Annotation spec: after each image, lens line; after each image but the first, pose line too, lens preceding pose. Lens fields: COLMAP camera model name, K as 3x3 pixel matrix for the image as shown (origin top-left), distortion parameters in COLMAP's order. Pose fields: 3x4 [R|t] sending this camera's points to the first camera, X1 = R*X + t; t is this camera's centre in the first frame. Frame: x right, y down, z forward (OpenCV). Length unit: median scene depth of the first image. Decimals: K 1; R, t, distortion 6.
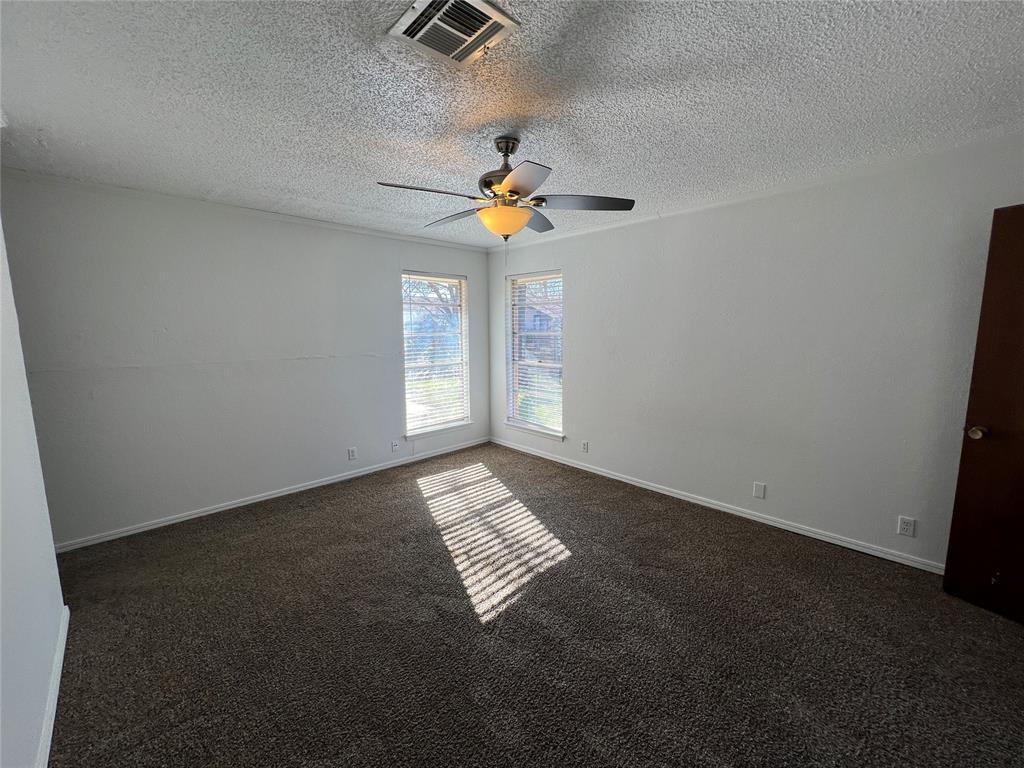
lens RADIAL K [[412.3, 0, 511.8], [0, 412.3, 383.0], [0, 0, 1]] dist [-0.003675, 0.001420]
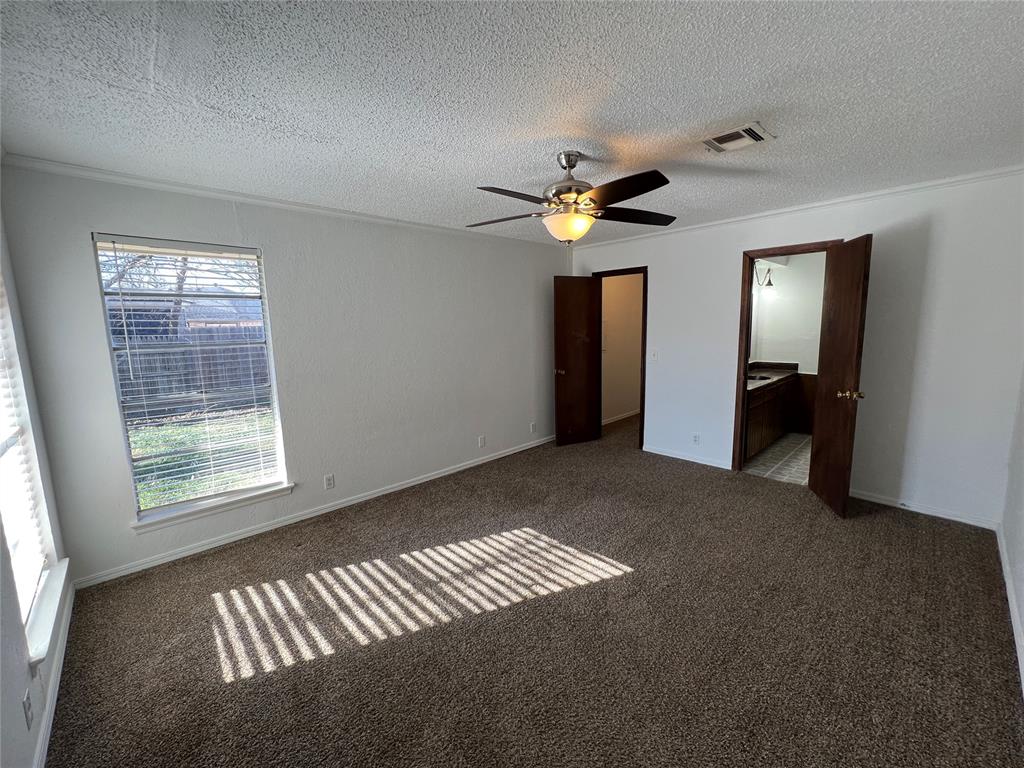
lens RADIAL K [[412.3, 0, 511.9], [0, 412.3, 383.3], [0, 0, 1]] dist [-0.003675, 0.001420]
pose [[0.011844, -0.130197, 0.991417, -0.740616], [0.159785, 0.978993, 0.126657, -0.097435], [-0.987081, 0.156913, 0.032398, 0.761536]]
